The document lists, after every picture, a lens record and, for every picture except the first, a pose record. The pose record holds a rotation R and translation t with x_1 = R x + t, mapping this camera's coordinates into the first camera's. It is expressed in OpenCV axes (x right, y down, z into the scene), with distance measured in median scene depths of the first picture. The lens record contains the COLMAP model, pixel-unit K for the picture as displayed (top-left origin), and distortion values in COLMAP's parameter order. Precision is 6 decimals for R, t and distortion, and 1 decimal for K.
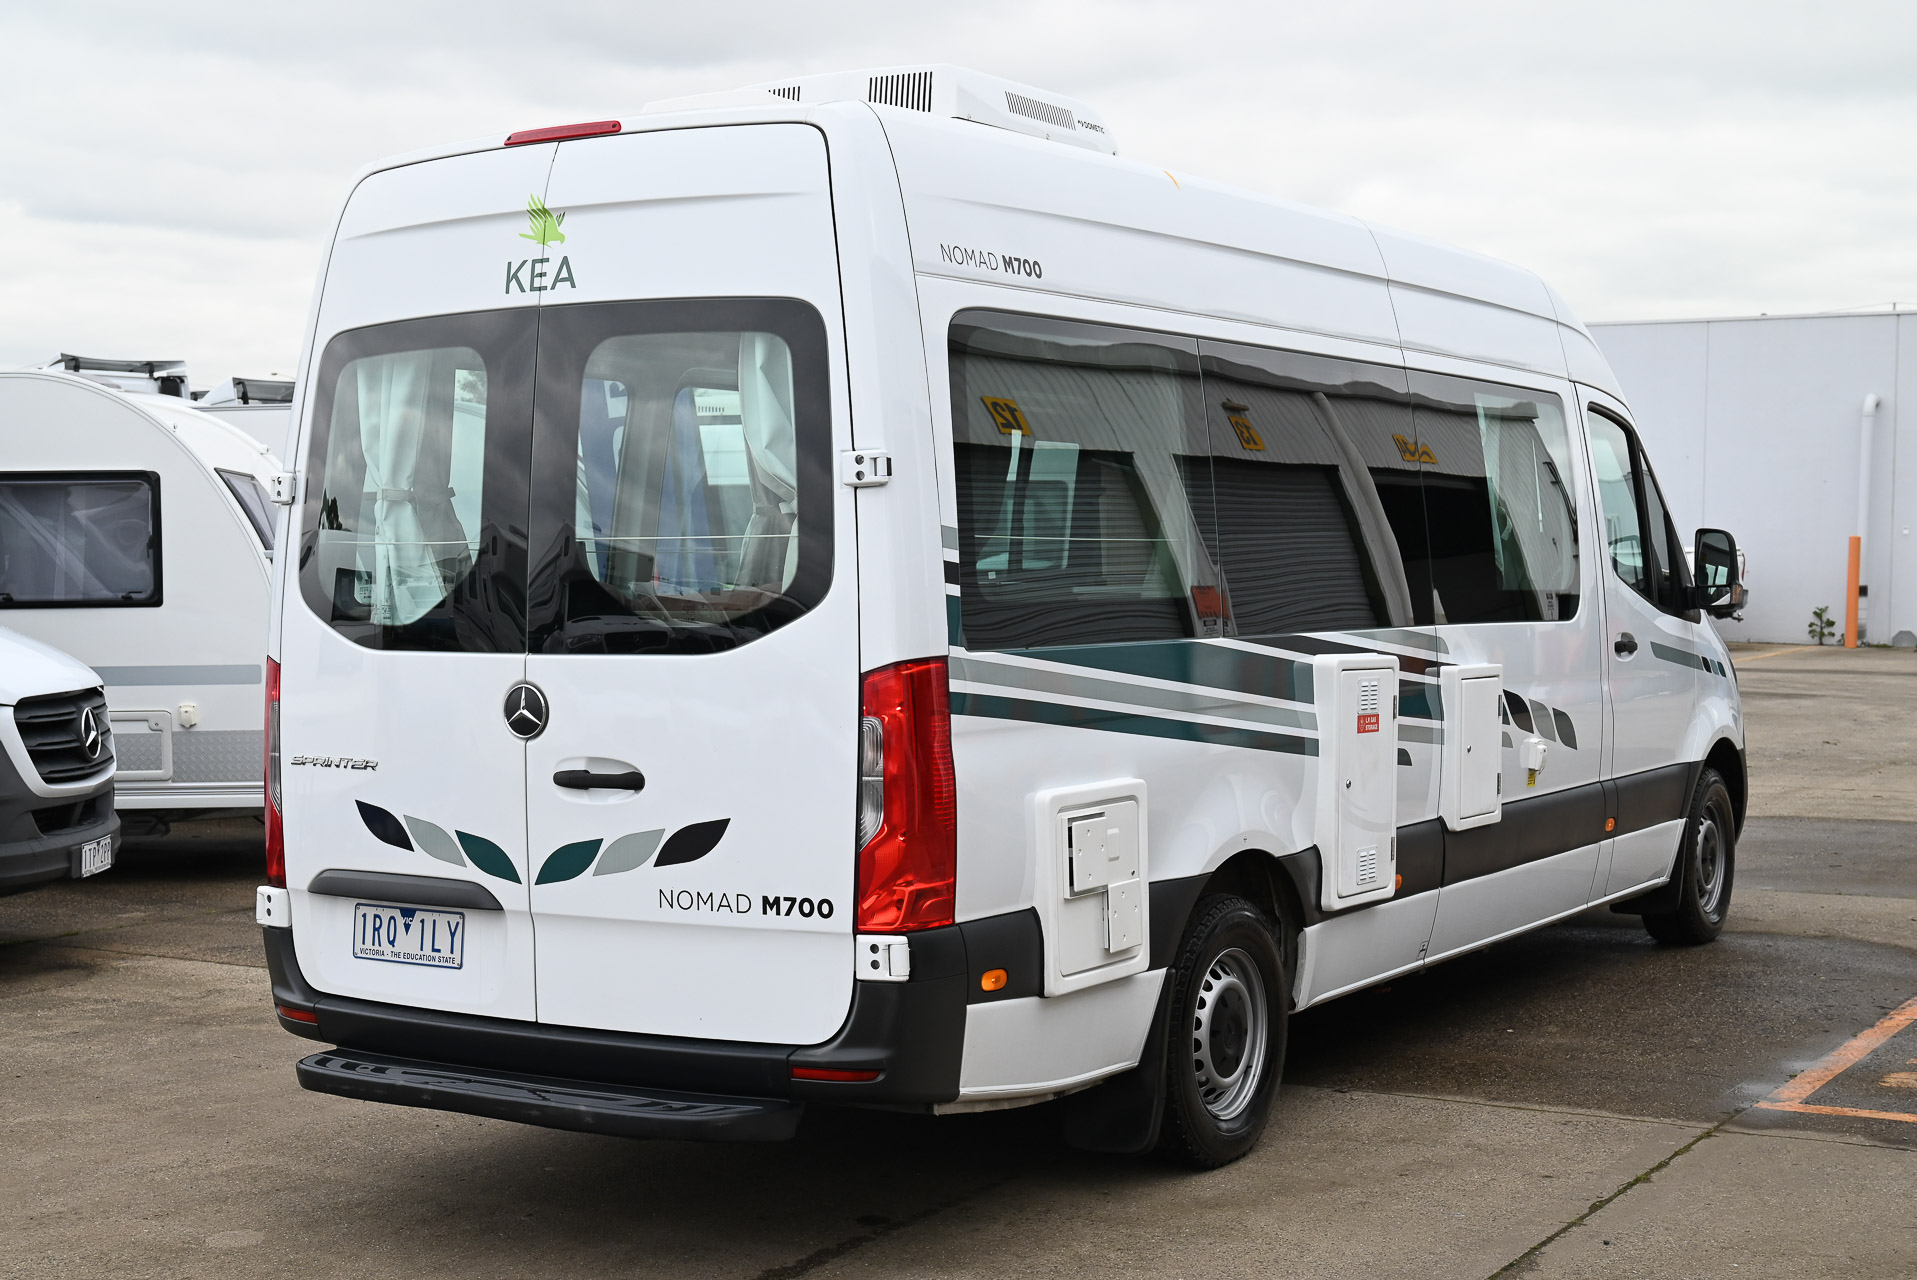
lens RADIAL K [[2661.4, 0, 958.8], [0, 2661.4, 658.7], [0, 0, 1]] dist [0.019233, 0.000000]
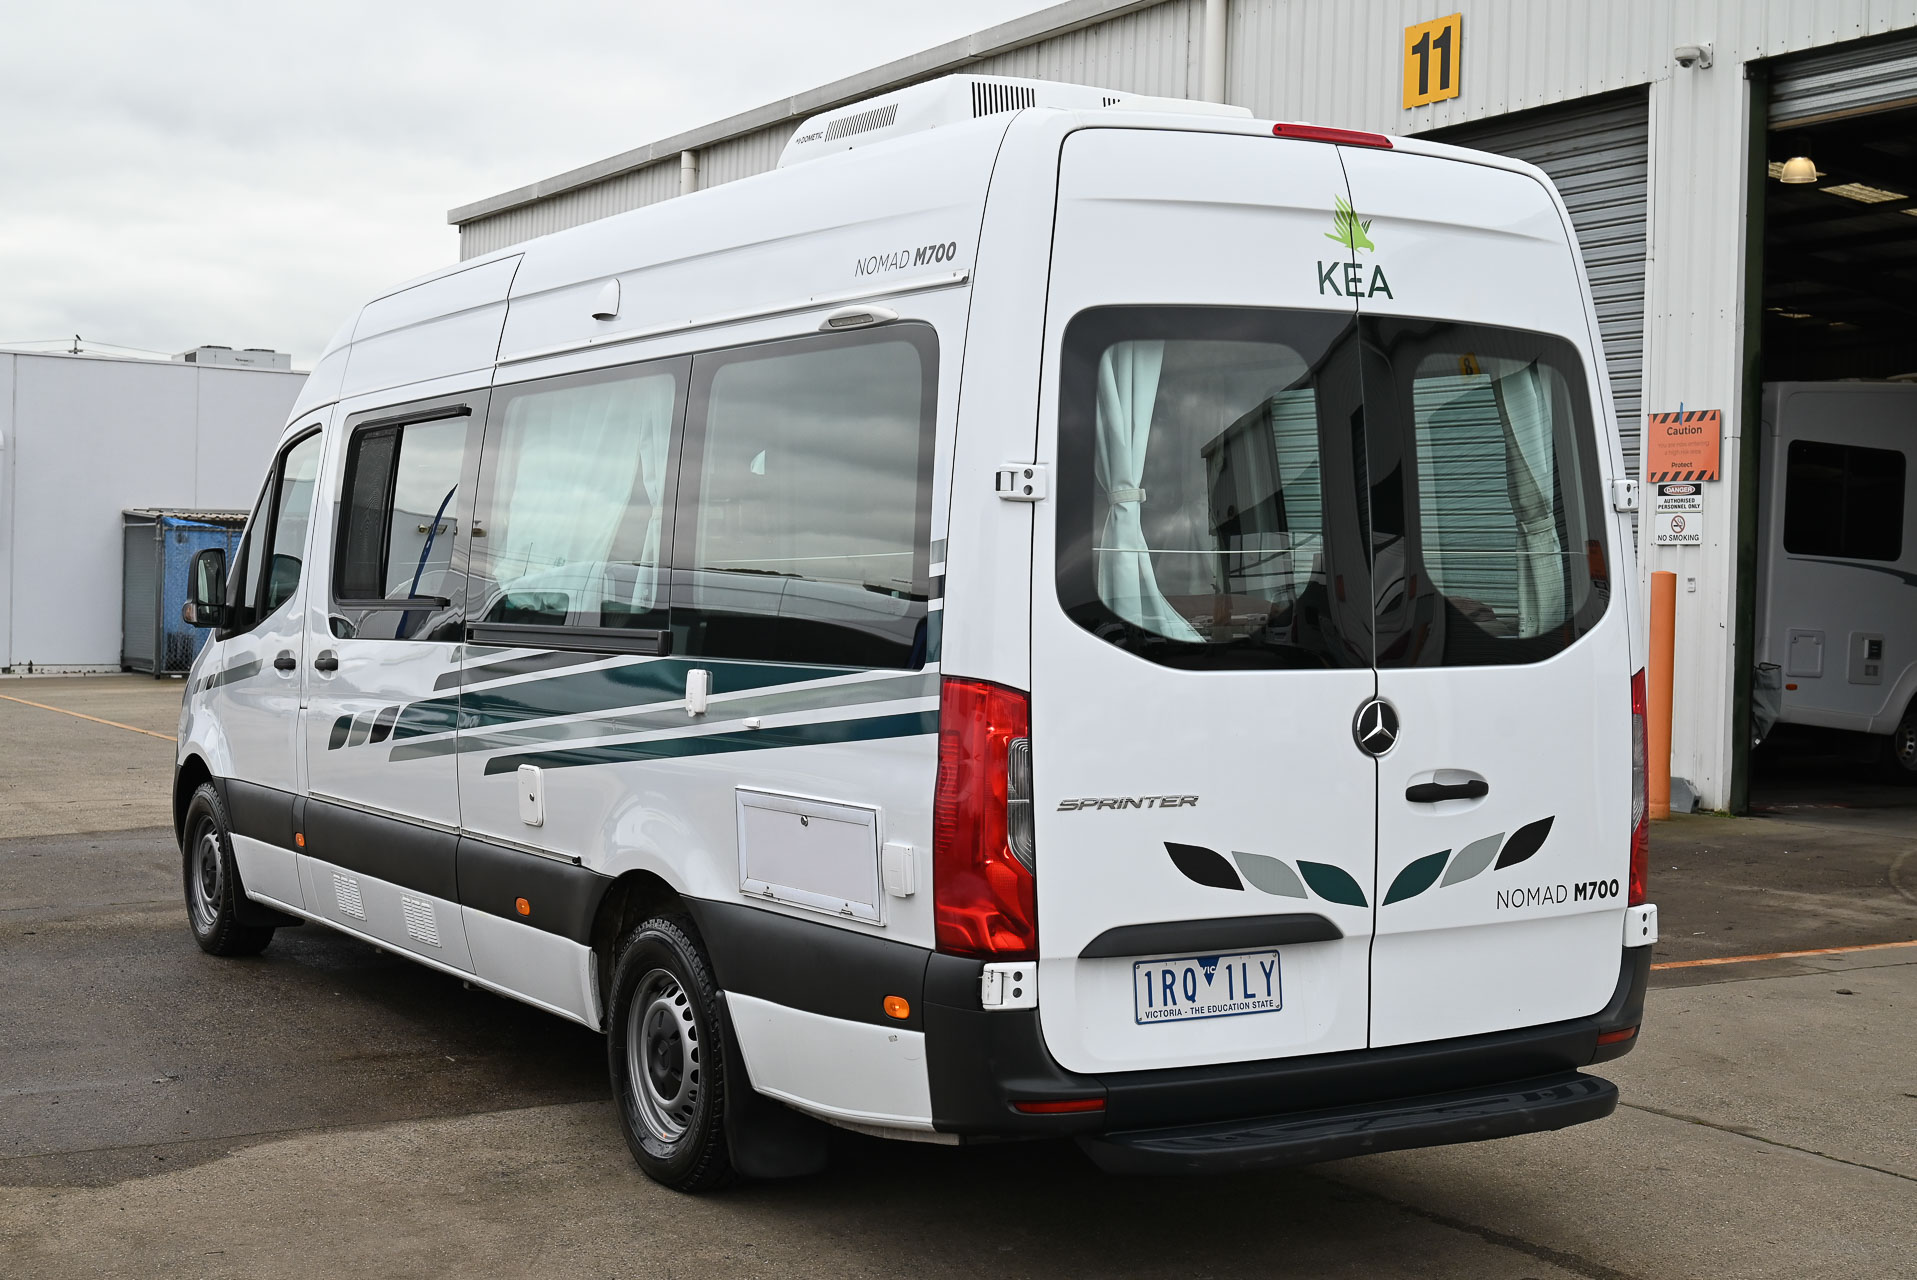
lens RADIAL K [[2505.2, 0, 967.3], [0, 2505.2, 634.1], [0, 0, 1]] dist [0.003185, 0.000000]
pose [[0.453234, -0.010417, 0.891331, -1.038017], [0.025192, 0.999682, -0.001126, -0.017153], [-0.891036, 0.022965, 0.453352, 0.712499]]
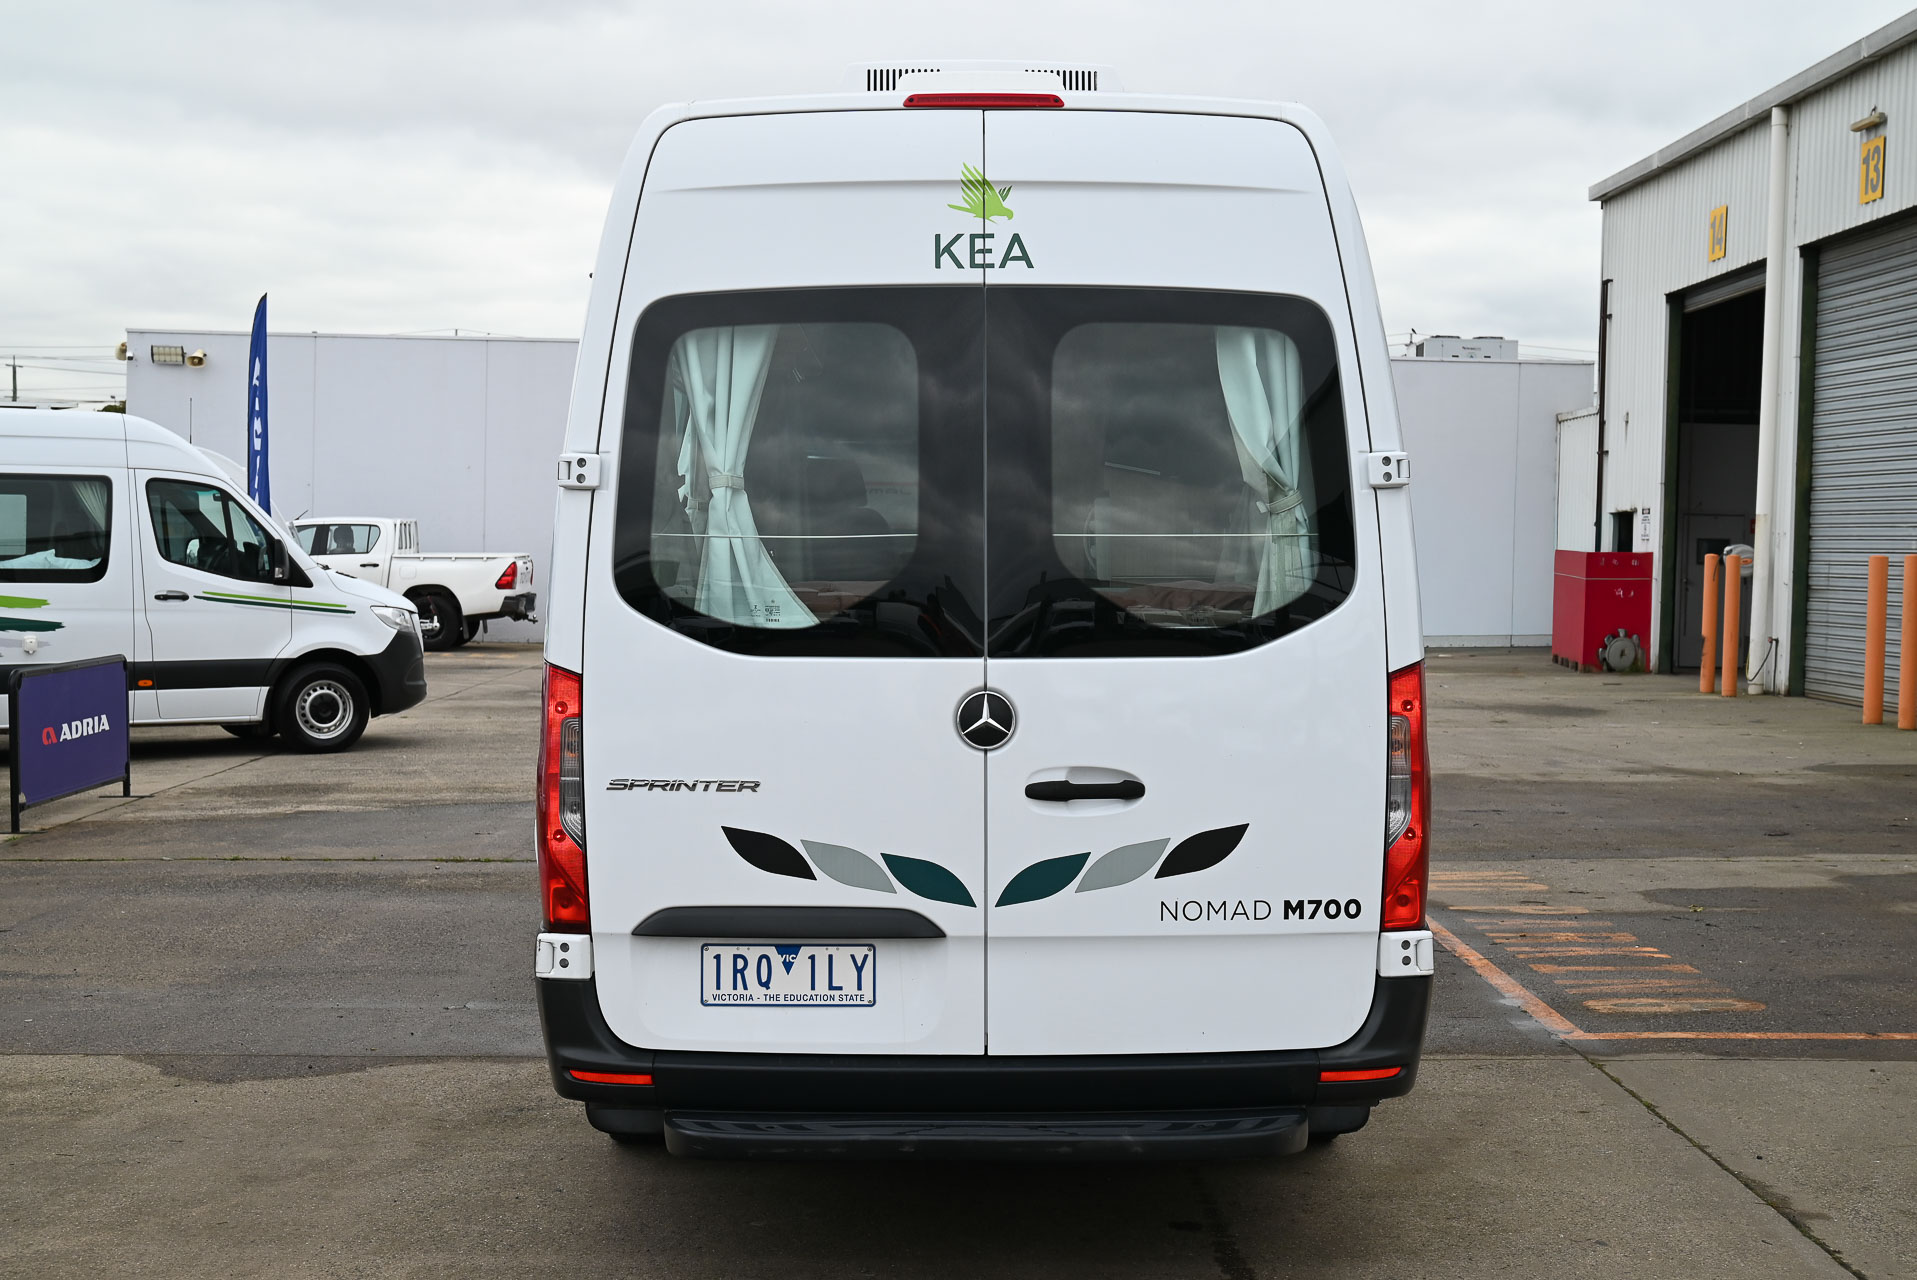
lens RADIAL K [[2558.1, 0, 976.0], [0, 2558.1, 626.2], [0, 0, 1]] dist [0.001176, 0.000000]
pose [[0.836601, -0.004803, 0.547792, -0.648662], [0.011984, 0.999883, -0.009536, -0.004451], [-0.547682, 0.014542, 0.836560, 0.254564]]
